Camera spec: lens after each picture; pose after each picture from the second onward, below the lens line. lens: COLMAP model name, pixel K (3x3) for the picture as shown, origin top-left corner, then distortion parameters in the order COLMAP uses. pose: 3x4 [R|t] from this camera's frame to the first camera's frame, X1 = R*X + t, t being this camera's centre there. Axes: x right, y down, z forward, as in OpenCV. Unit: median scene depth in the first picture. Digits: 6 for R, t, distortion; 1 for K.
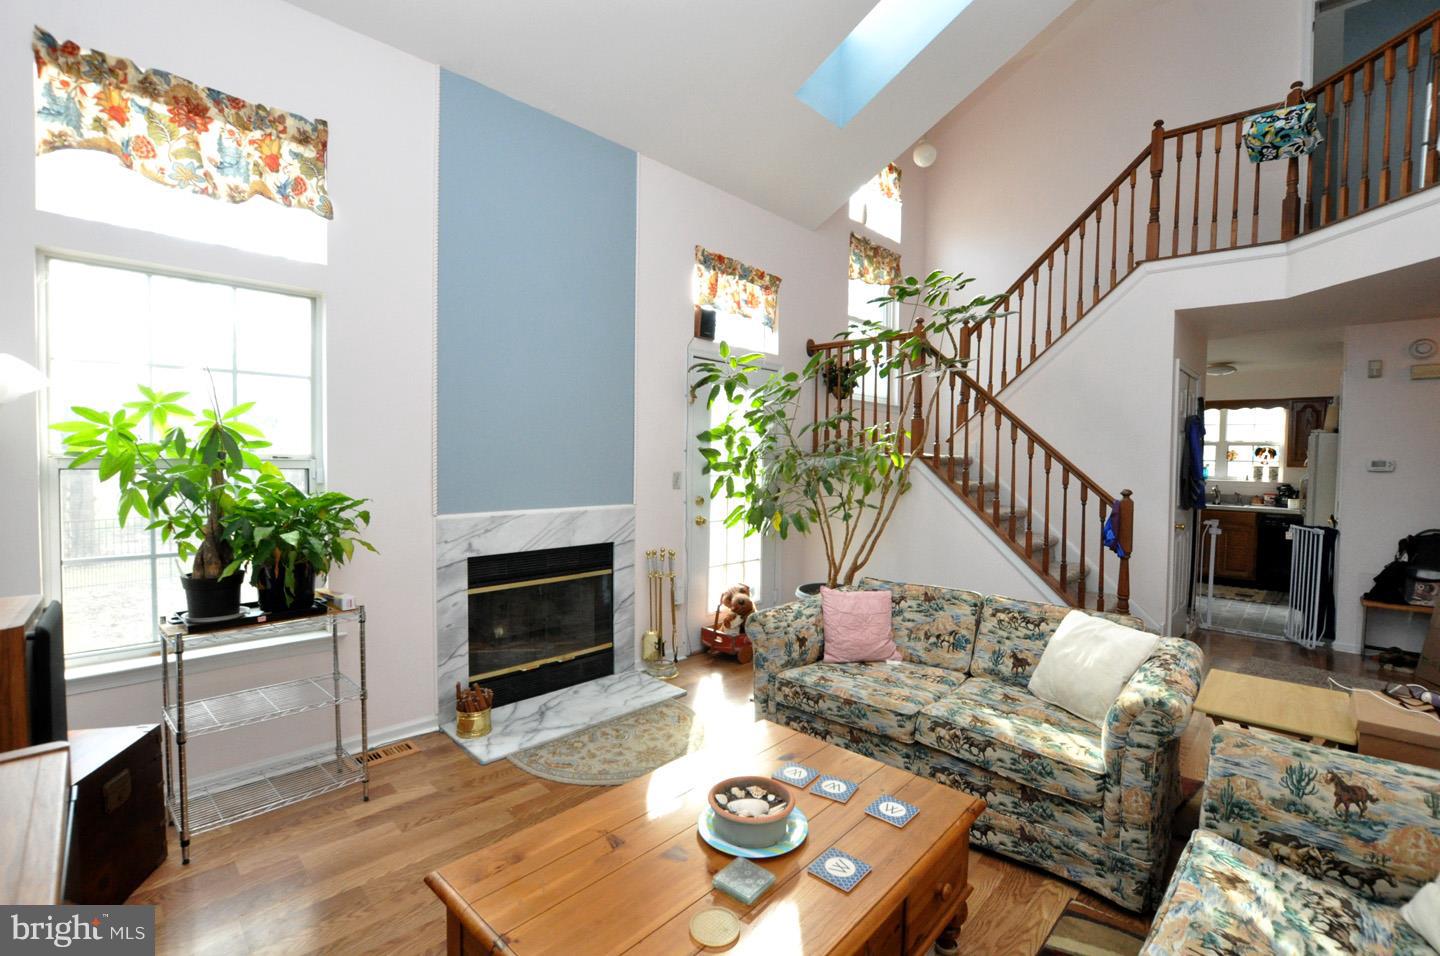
lens RADIAL K [[654.7, 0, 722.6], [0, 654.7, 476.7], [0, 0, 1]] dist [-0.025080, -0.000025]
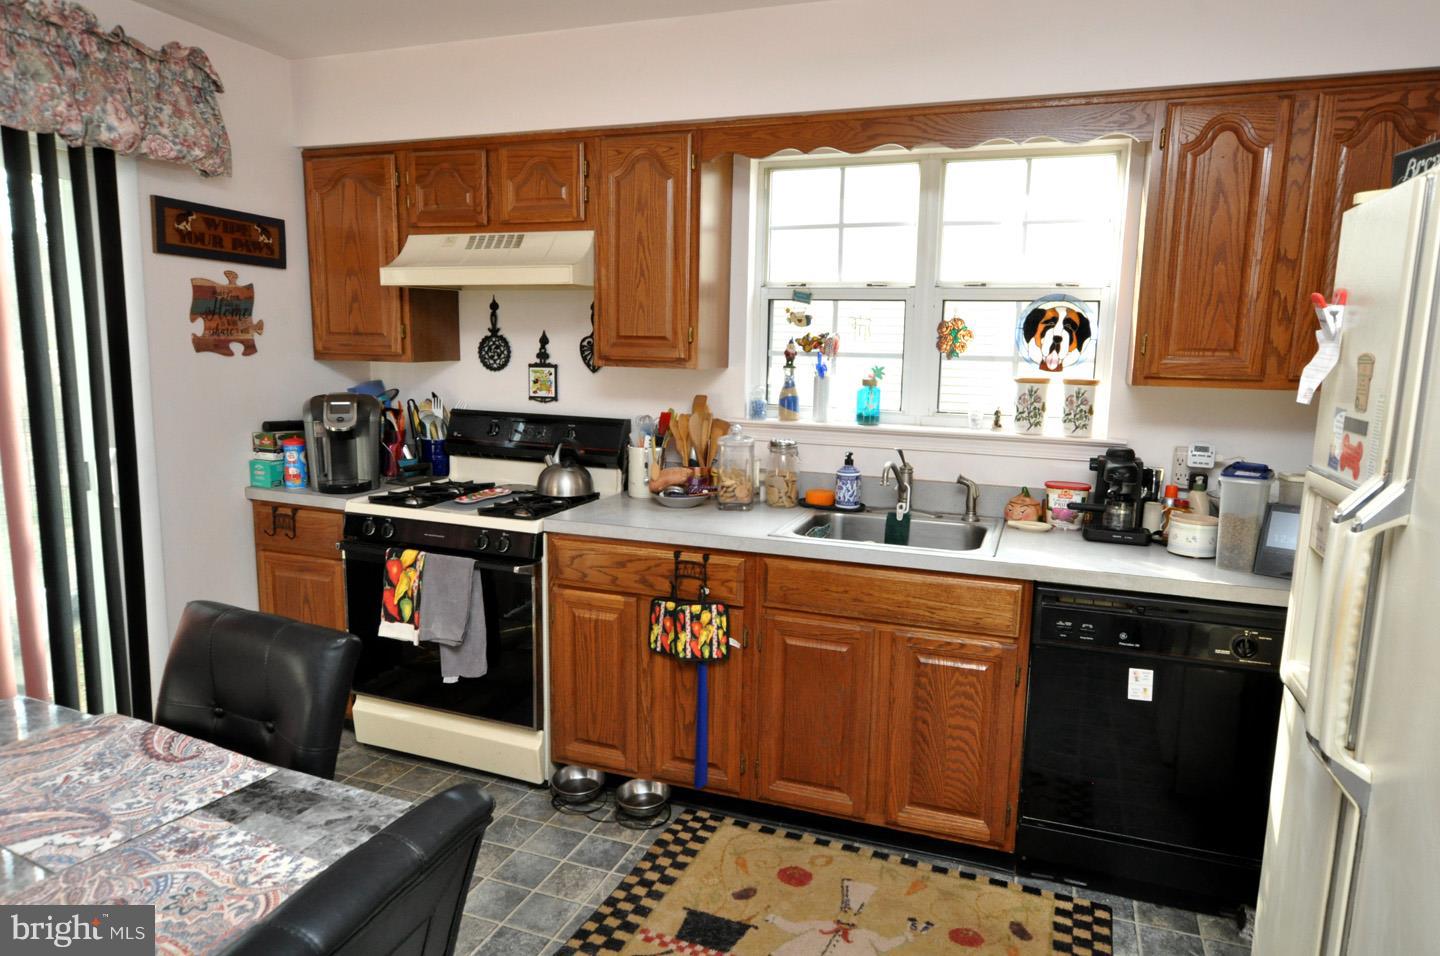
lens RADIAL K [[924.2, 0, 720.0], [0, 924.2, 478.0], [0, 0, 1]] dist [0.001864, 0.003698]
pose [[0.929721, -0.051973, 0.364579, 0.567499], [0.008835, 0.992854, 0.119007, -0.022113], [-0.368159, -0.107422, 0.923536, 0.685649]]
